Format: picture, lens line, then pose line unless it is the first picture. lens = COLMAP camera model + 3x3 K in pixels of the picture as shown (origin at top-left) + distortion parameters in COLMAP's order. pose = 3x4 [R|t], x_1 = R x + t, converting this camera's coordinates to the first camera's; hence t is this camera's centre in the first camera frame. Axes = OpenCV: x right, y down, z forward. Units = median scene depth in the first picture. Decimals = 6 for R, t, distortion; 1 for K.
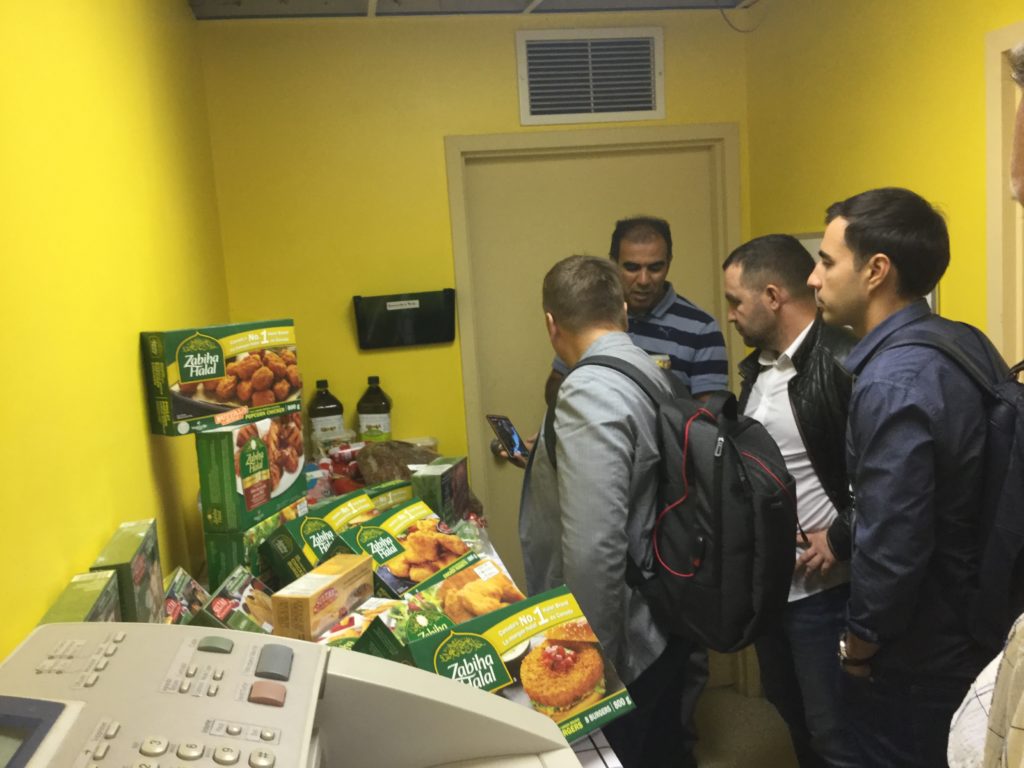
lens RADIAL K [[932.3, 0, 515.3], [0, 932.3, 385.8], [0, 0, 1]] dist [0.163759, -0.240766]
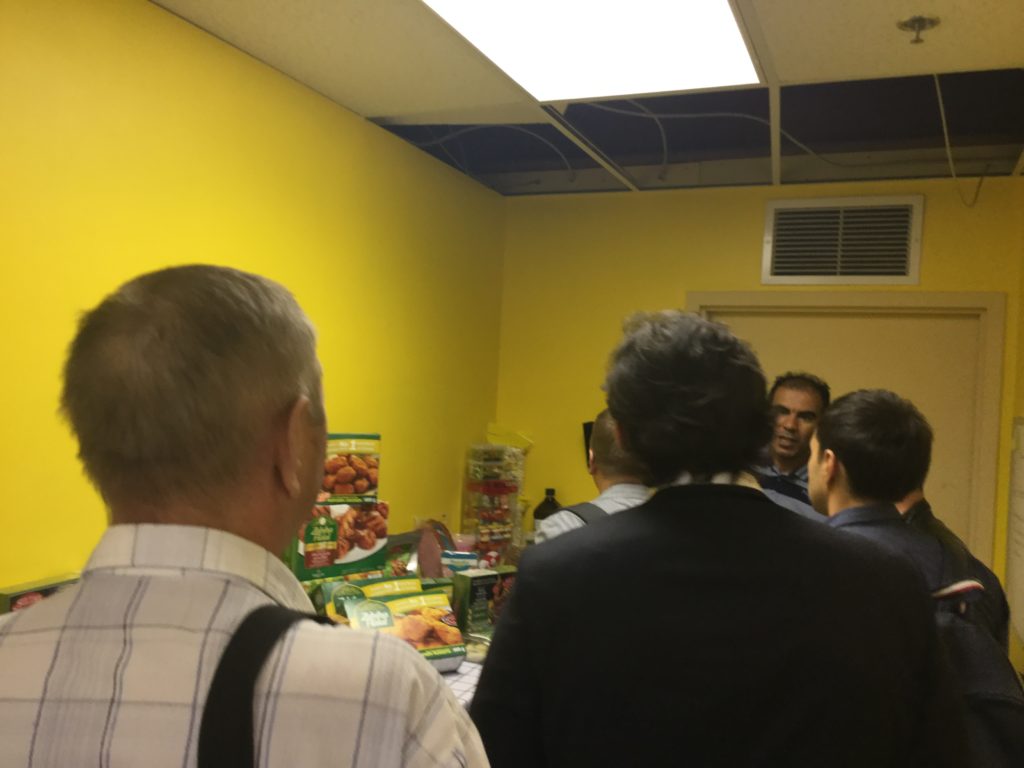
lens RADIAL K [[932.3, 0, 515.3], [0, 932.3, 385.8], [0, 0, 1]] dist [0.163759, -0.240766]
pose [[0.836763, 0.111714, -0.536048, 0.640415], [-0.171254, 0.983248, -0.062412, -0.089976], [0.520096, 0.144025, 0.841877, -0.041185]]
